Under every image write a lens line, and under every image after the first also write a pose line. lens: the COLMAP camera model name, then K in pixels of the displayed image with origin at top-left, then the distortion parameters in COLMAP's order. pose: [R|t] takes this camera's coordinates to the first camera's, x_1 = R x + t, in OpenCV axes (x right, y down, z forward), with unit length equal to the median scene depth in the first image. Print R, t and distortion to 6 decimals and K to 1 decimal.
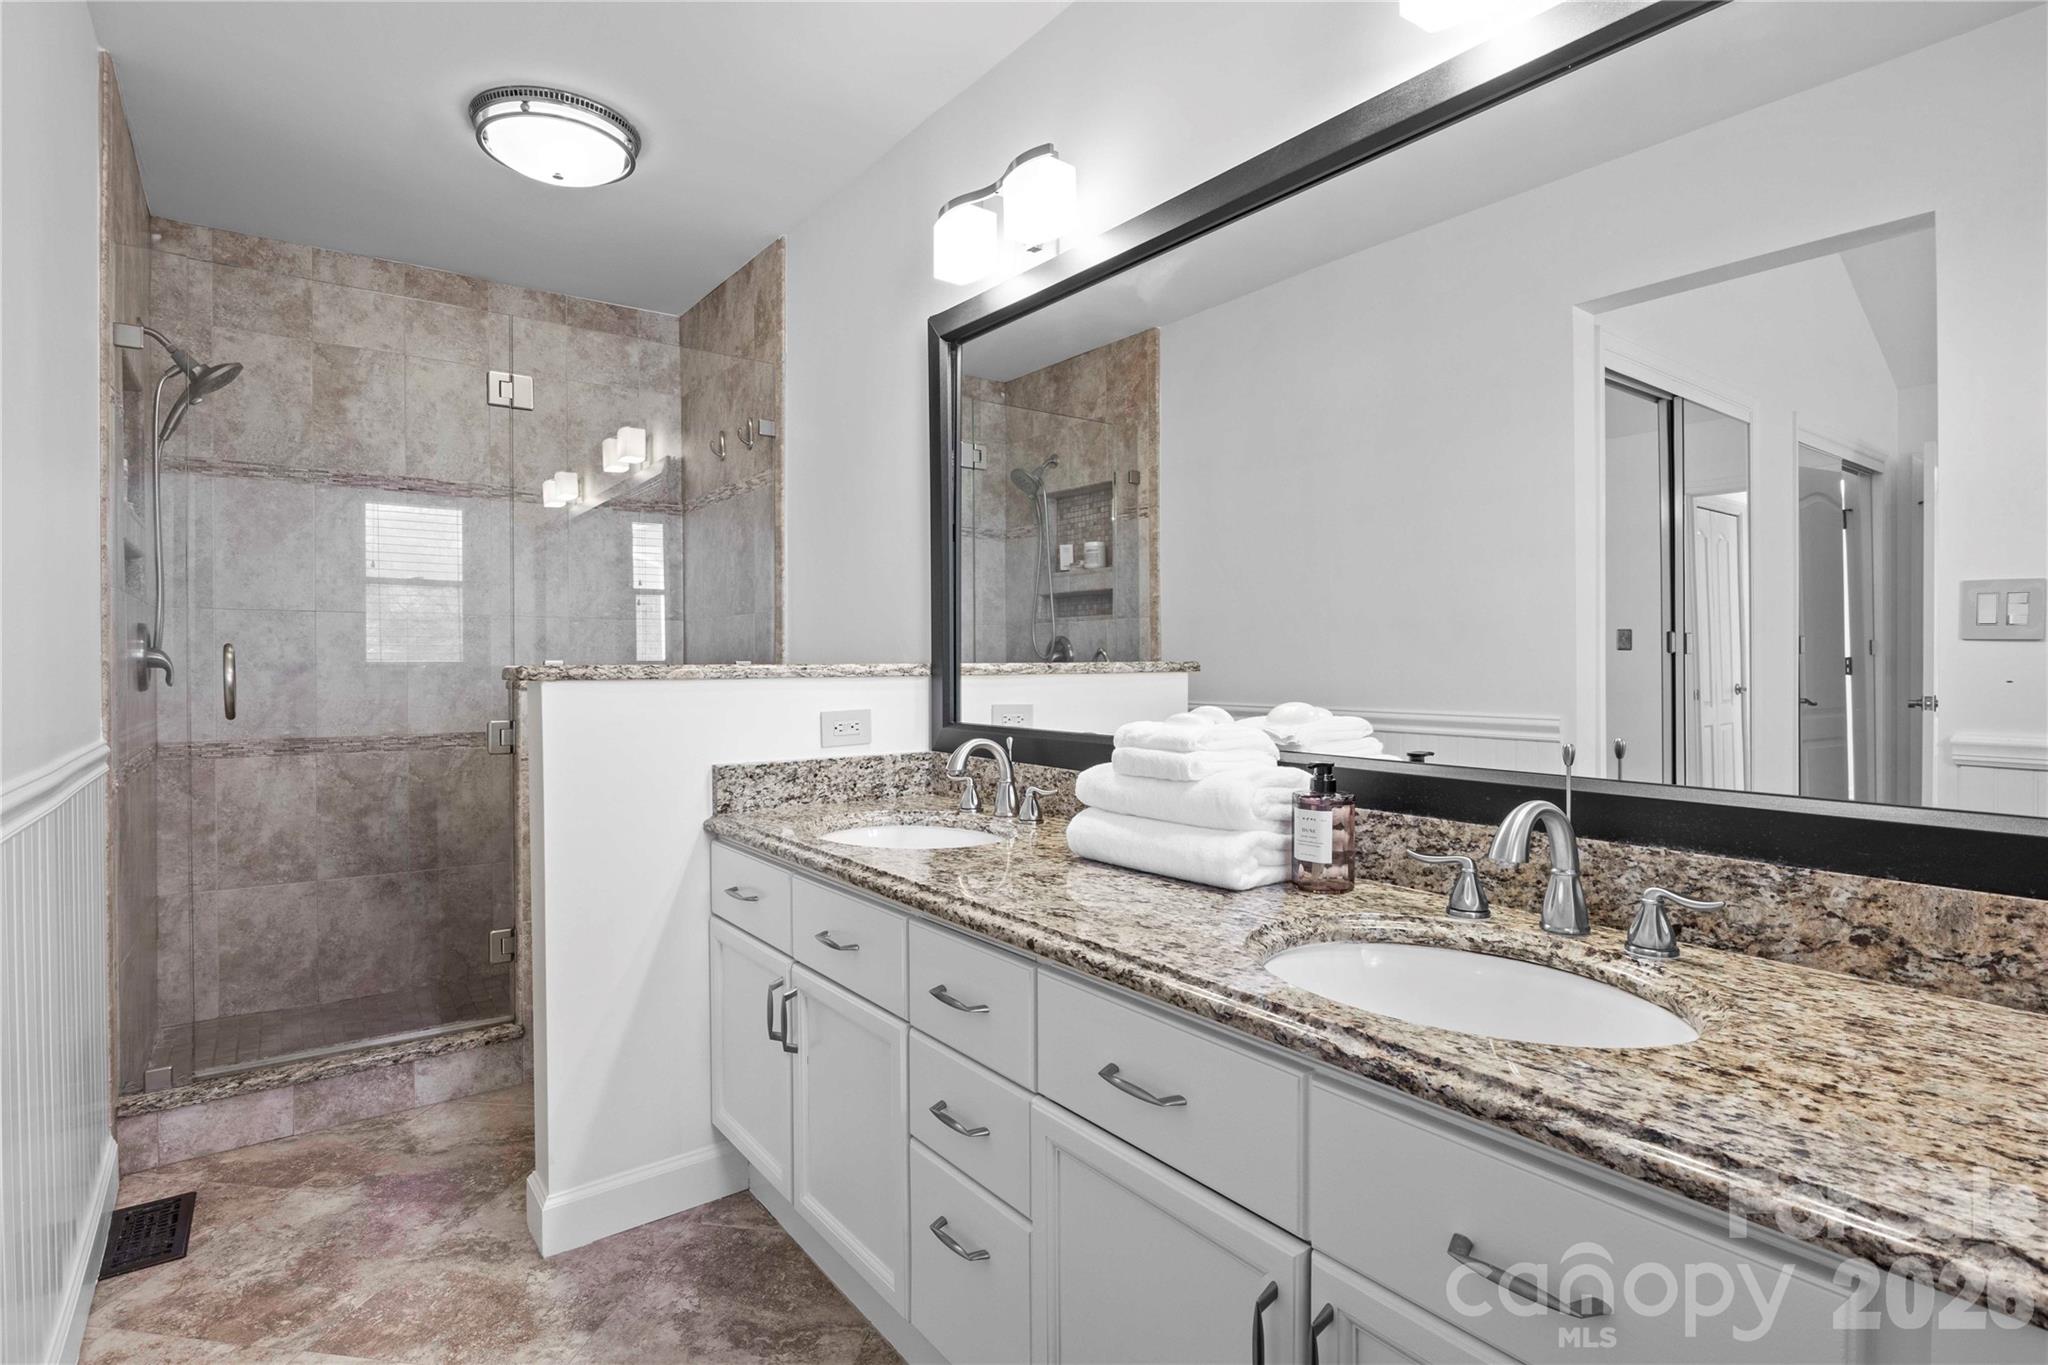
lens RADIAL K [[1037.9, 0, 1025.7], [0, 1037.9, 675.1], [0, 0, 1]] dist [0.002581, -0.003451]
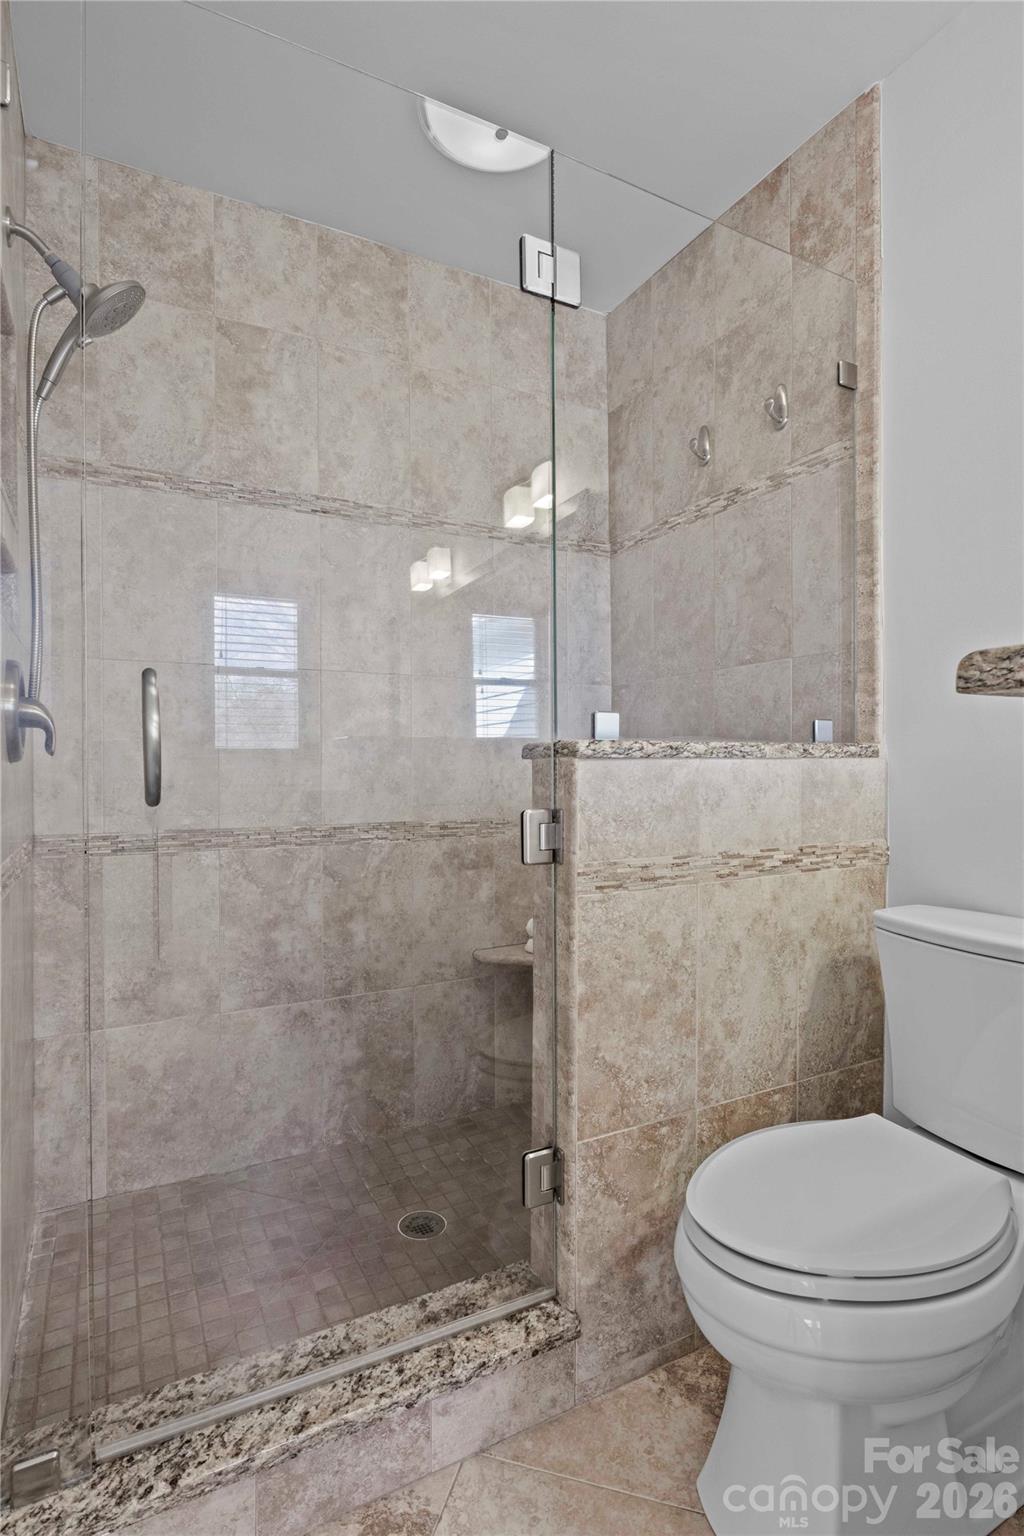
lens RADIAL K [[778.4, 0, 511.2], [0, 778.4, 769.1], [0, 0, 1]] dist [0.002581, -0.003451]
pose [[0.989159, -0.002758, -0.146824, -0.381161], [0.002437, 0.999994, -0.002370, 0.017573], [0.146829, 0.001986, 0.989160, 0.455983]]
